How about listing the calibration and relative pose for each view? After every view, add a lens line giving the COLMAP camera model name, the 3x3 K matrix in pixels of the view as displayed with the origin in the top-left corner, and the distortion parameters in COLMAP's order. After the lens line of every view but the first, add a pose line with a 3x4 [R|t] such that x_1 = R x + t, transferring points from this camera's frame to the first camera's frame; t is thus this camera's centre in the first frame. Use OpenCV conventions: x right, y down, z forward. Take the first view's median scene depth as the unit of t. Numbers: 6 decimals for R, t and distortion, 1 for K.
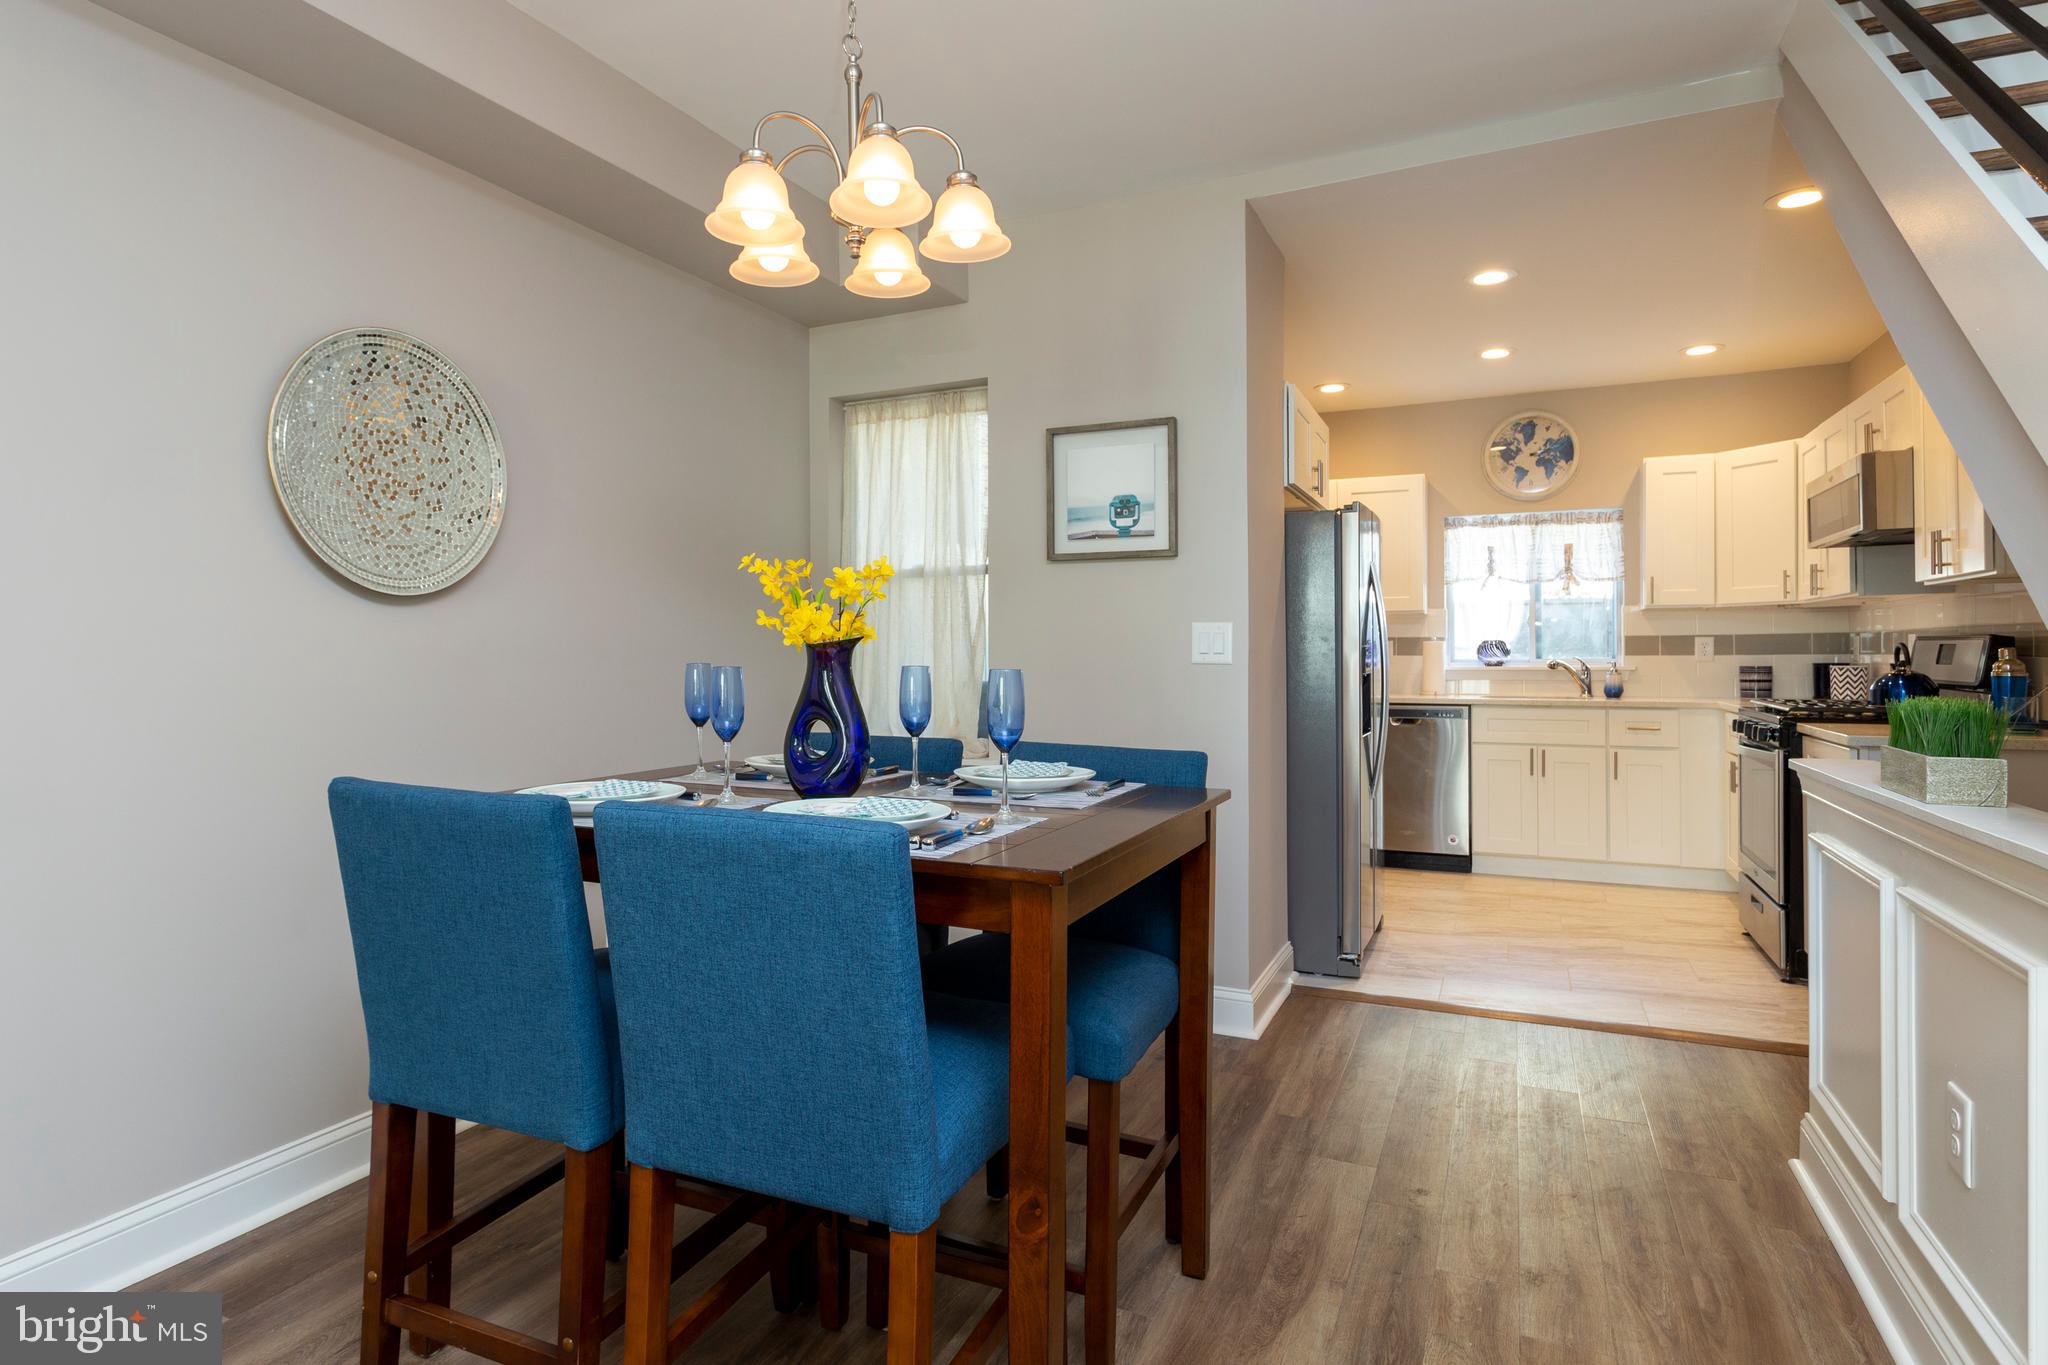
lens RADIAL K [[1132.9, 0, 951.7], [0, 1132.9, 640.6], [0, 0, 1]] dist [-0.006369, -0.000524]
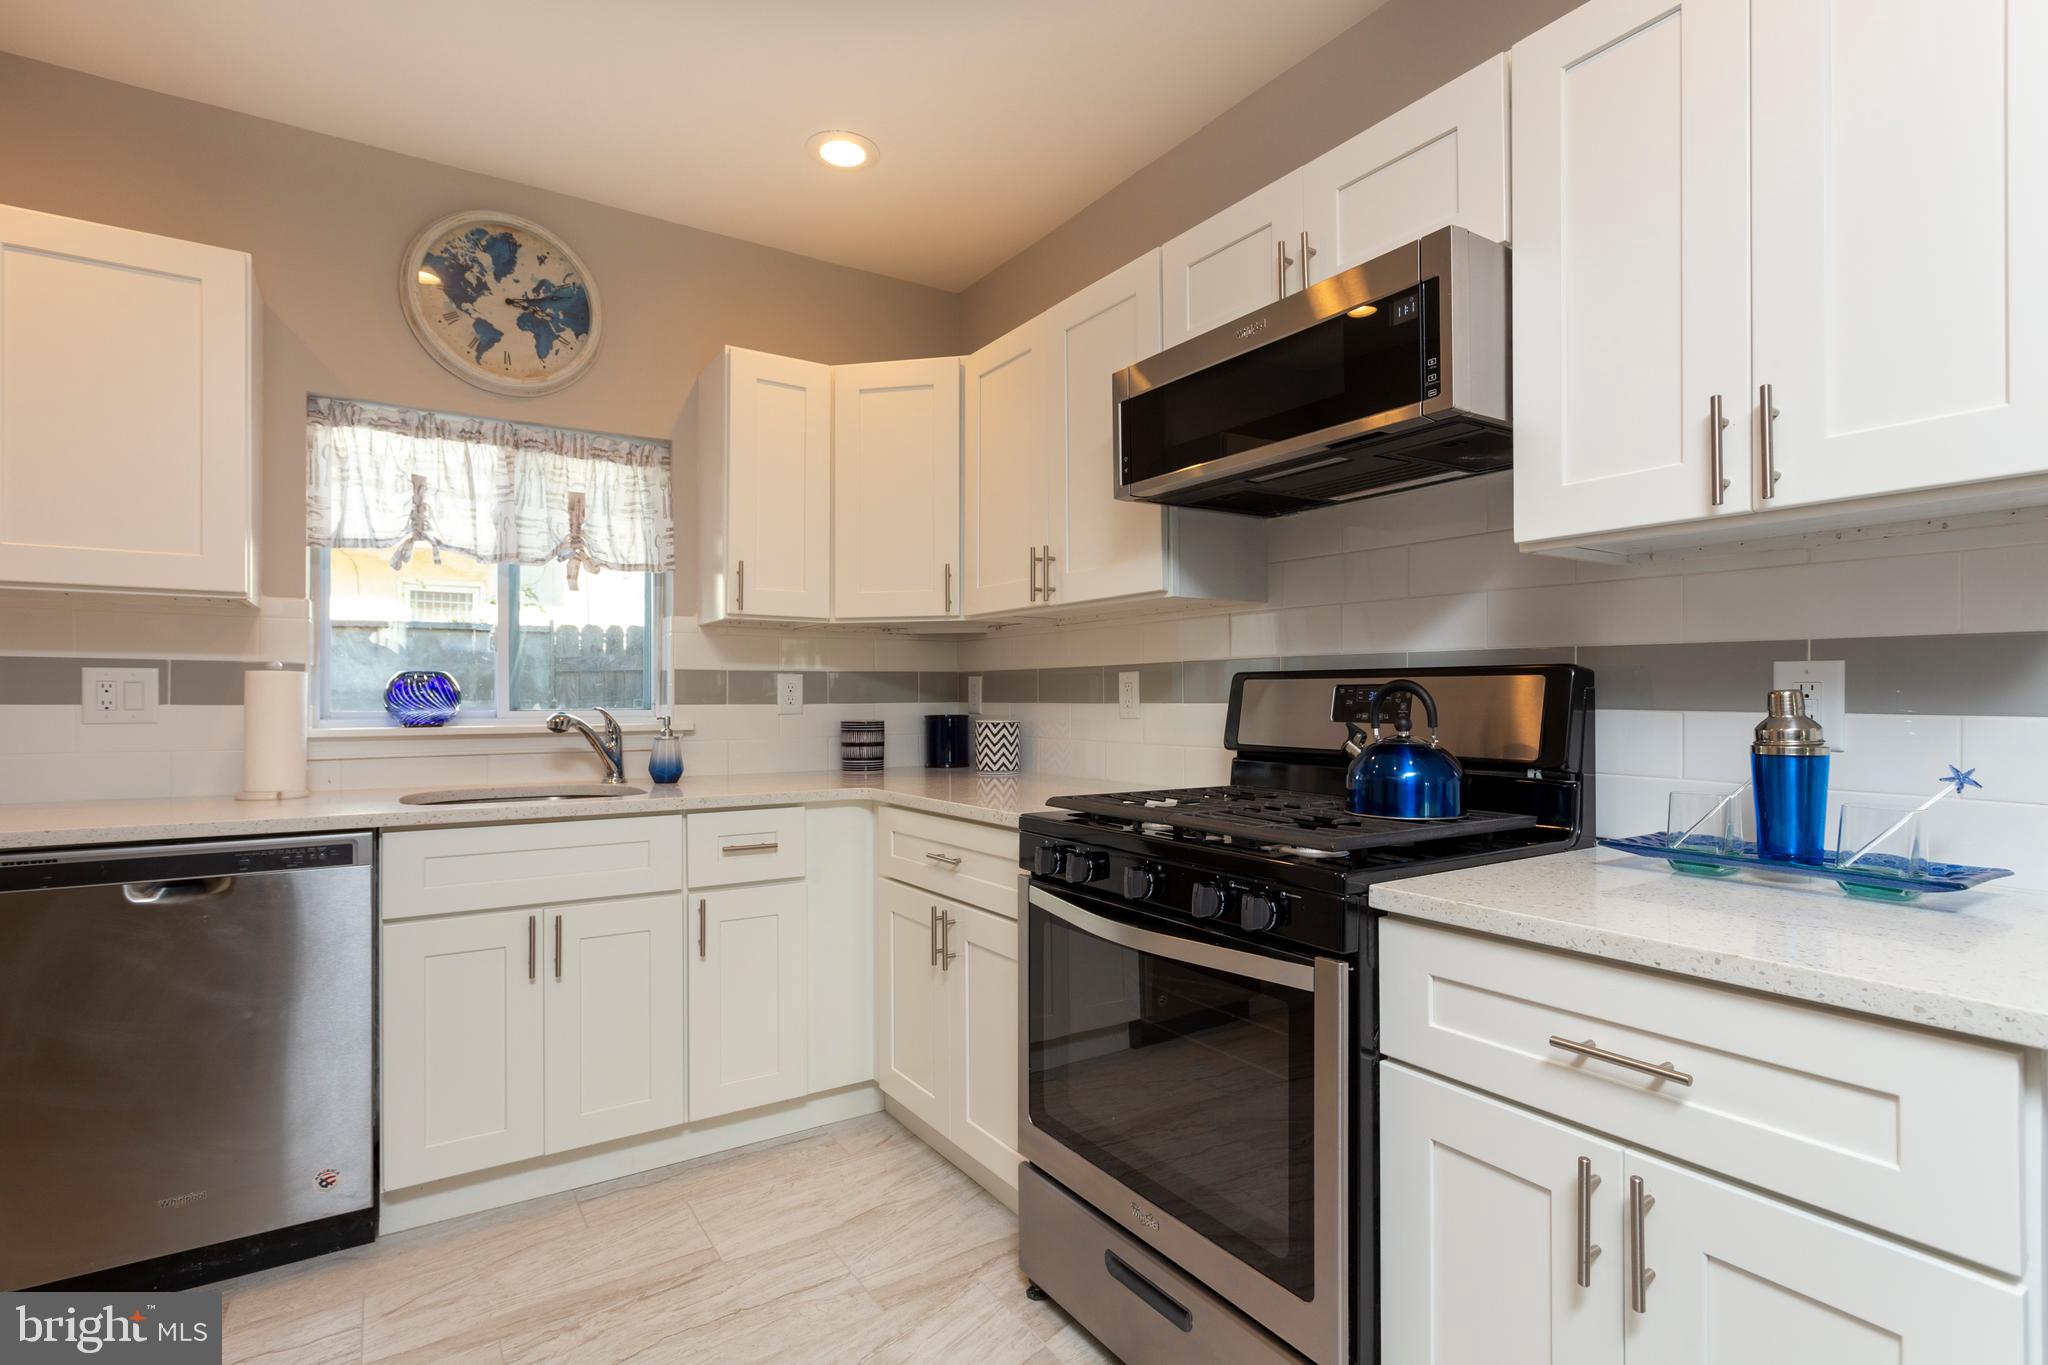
lens RADIAL K [[937.9, 0, 1005.3], [0, 937.9, 700.5], [0, 0, 1]] dist [0.002462, 0.000393]
pose [[0.497459, 0.002743, 0.867483, 0.274256], [-0.011502, 0.999928, 0.003434, 0.007811], [-0.867411, -0.011686, 0.497455, 0.628184]]
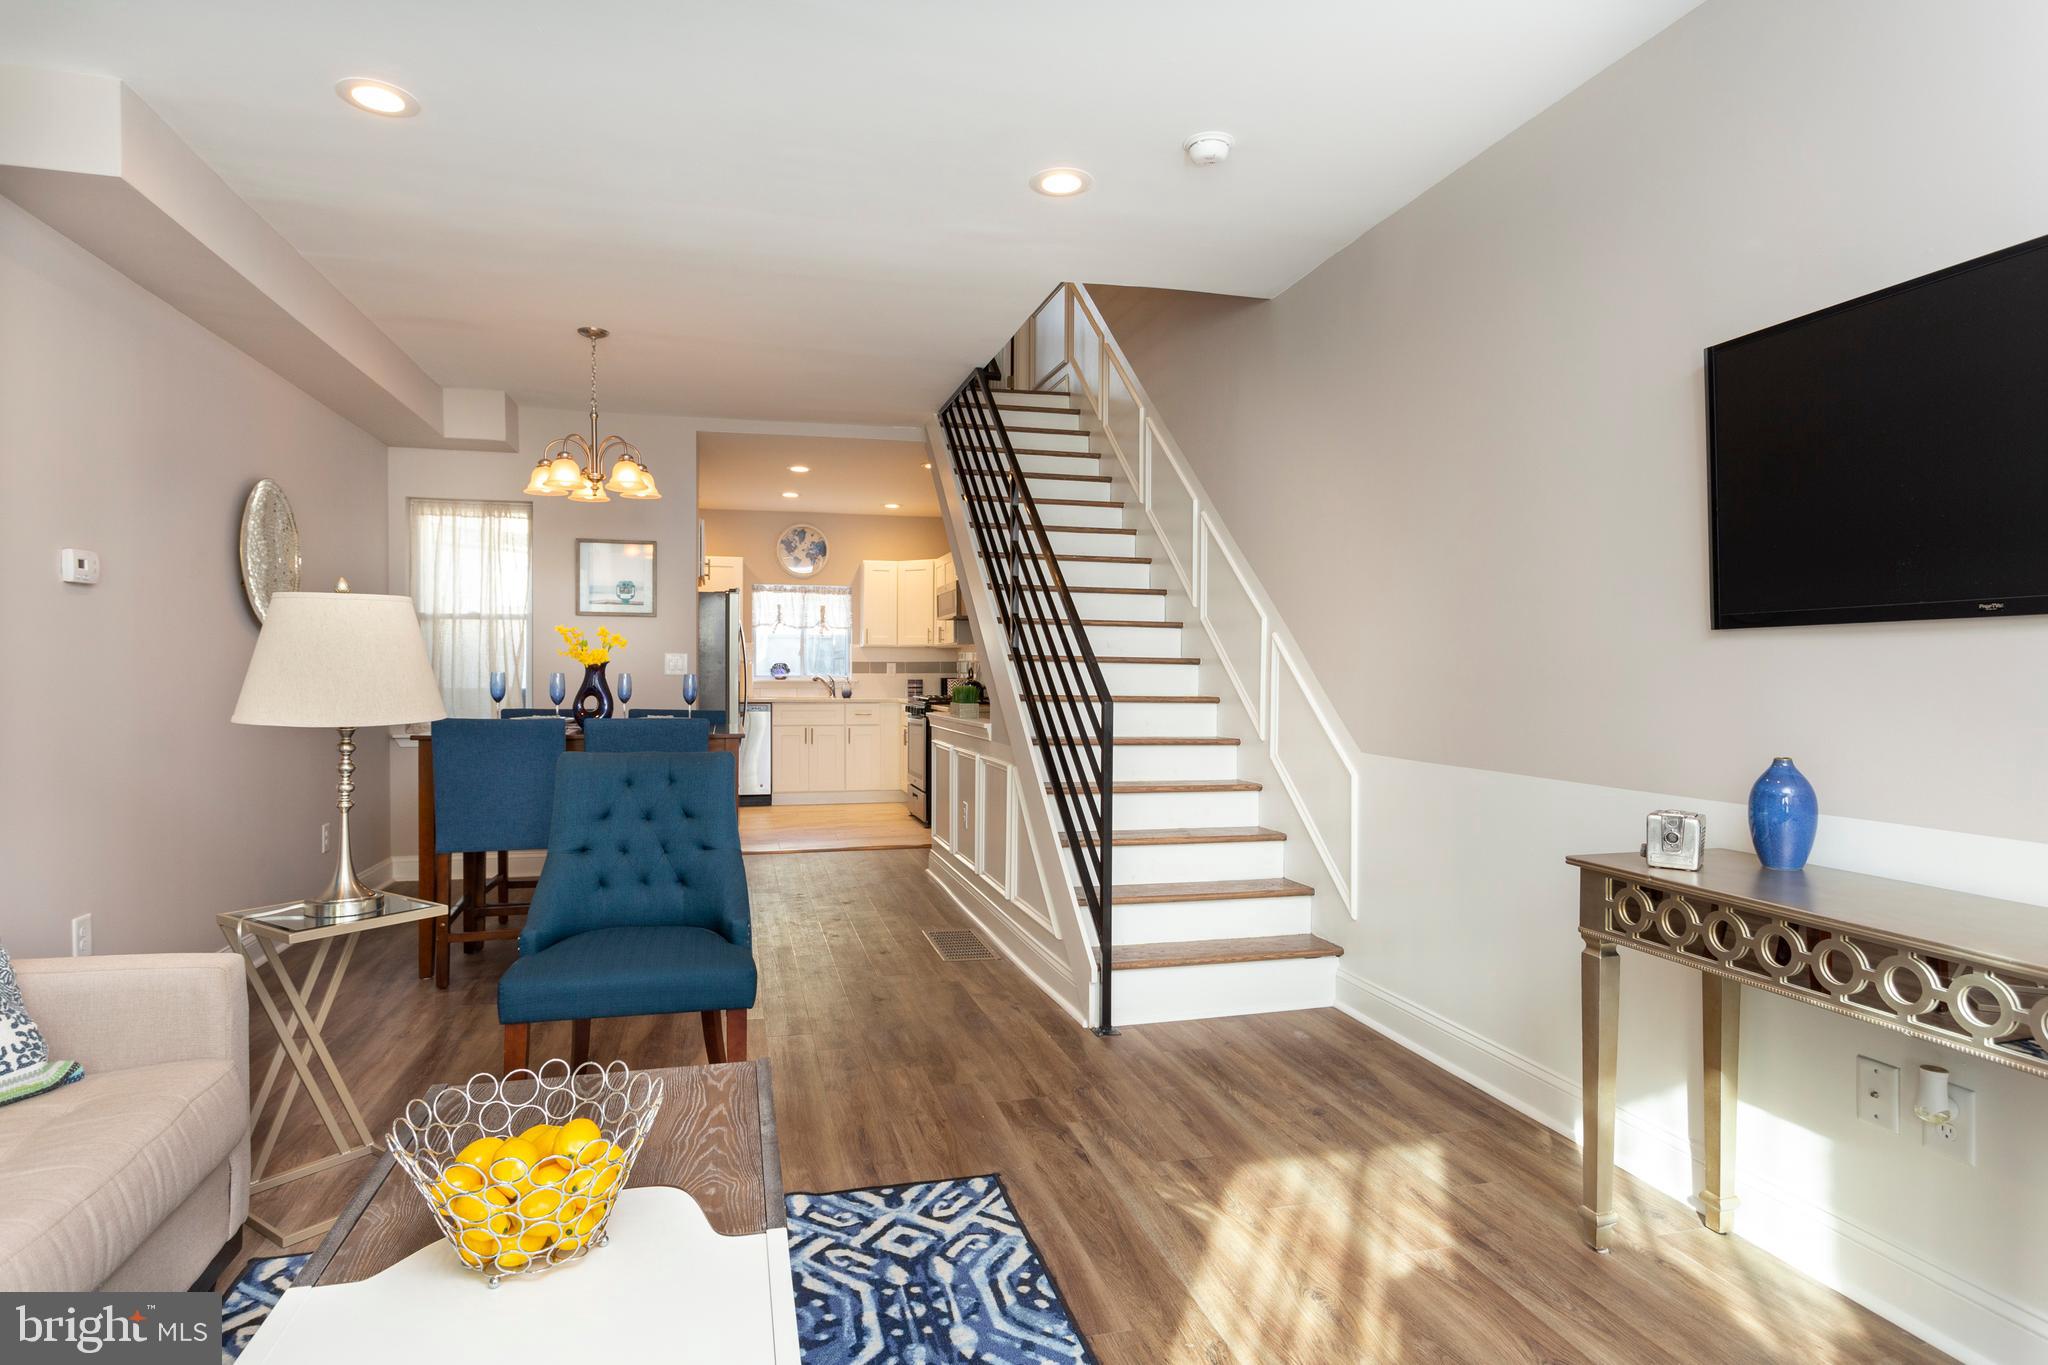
lens RADIAL K [[1152.1, 0, 1024.0], [0, 1152.1, 682.5], [0, 0, 1]] dist [0.001194, 0.000125]
pose [[0.755335, -0.000961, 0.655338, -0.349787], [-0.011440, 0.999827, 0.014653, -0.001344], [-0.655239, -0.018565, 0.755193, -0.485963]]
